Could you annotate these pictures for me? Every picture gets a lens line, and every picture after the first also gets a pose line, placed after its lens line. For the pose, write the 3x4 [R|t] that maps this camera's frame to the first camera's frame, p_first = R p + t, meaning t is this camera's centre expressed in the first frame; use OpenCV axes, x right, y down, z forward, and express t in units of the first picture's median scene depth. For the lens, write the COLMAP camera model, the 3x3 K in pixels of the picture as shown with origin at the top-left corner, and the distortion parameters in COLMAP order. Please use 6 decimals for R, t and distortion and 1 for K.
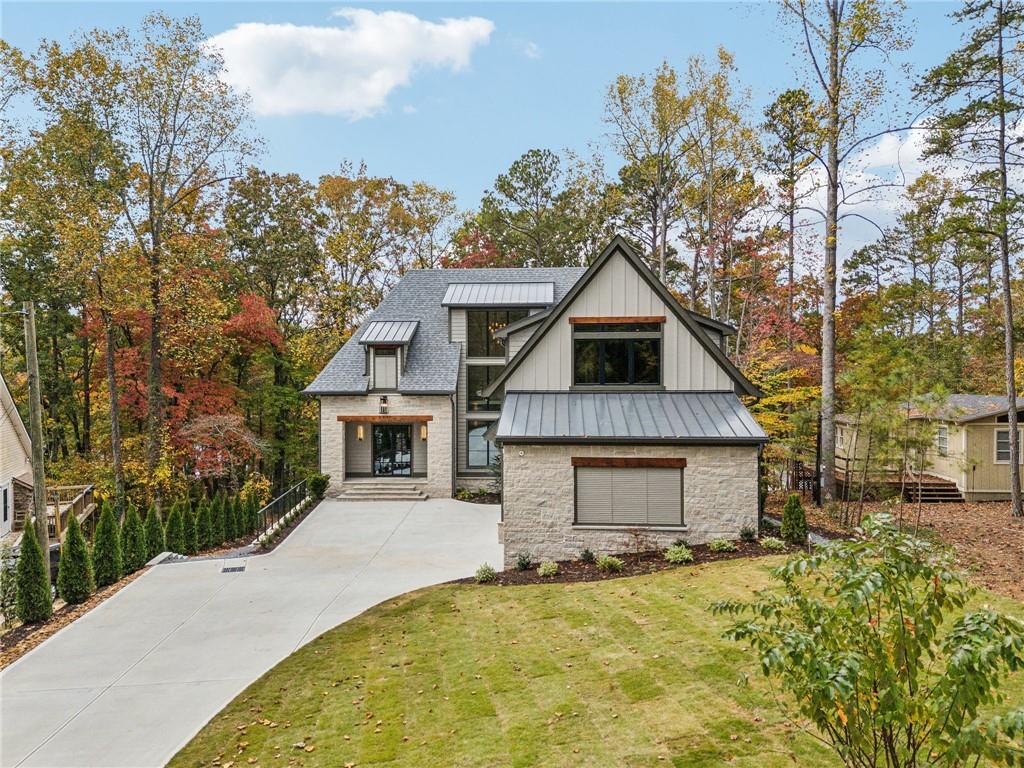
lens RADIAL K [[757.6, 0, 513.3], [0, 757.6, 378.3], [0, 0, 1]] dist [0.052950, -0.045198]
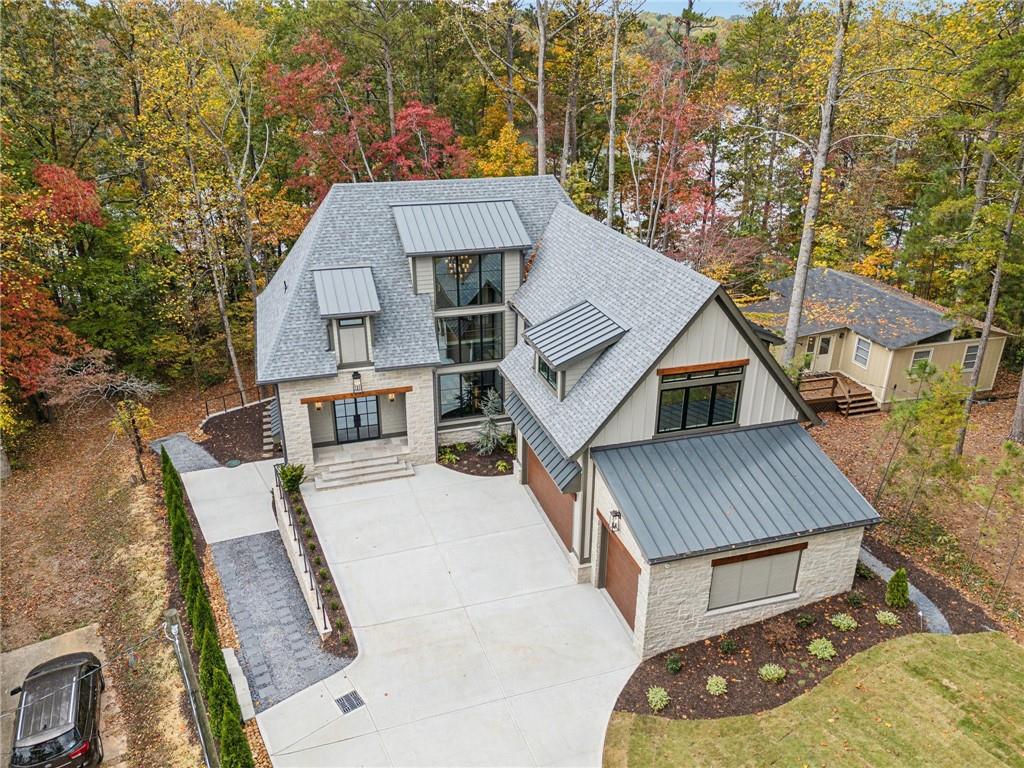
lens RADIAL K [[757.6, 0, 514.6], [0, 757.6, 381.2], [0, 0, 1]] dist [0.052950, -0.045198]
pose [[0.937190, -0.133529, 0.322249, -0.389216], [-0.004683, 0.918930, 0.394392, -0.430303], [-0.348787, -0.371130, 0.860587, 0.258700]]
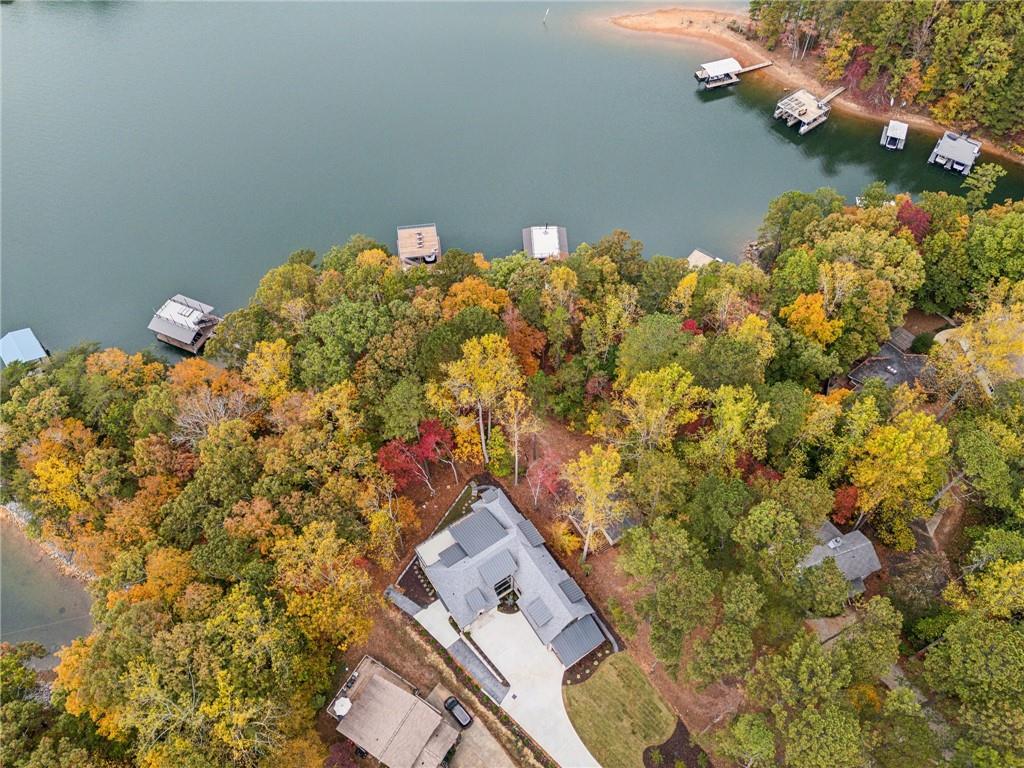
lens RADIAL K [[757.6, 0, 506.4], [0, 757.6, 374.0], [0, 0, 1]] dist [0.052950, -0.045198]
pose [[0.797477, -0.497872, 0.340813, -0.965426], [0.012477, 0.578357, 0.815689, -4.590066], [-0.603220, -0.646241, 0.467438, 0.063099]]
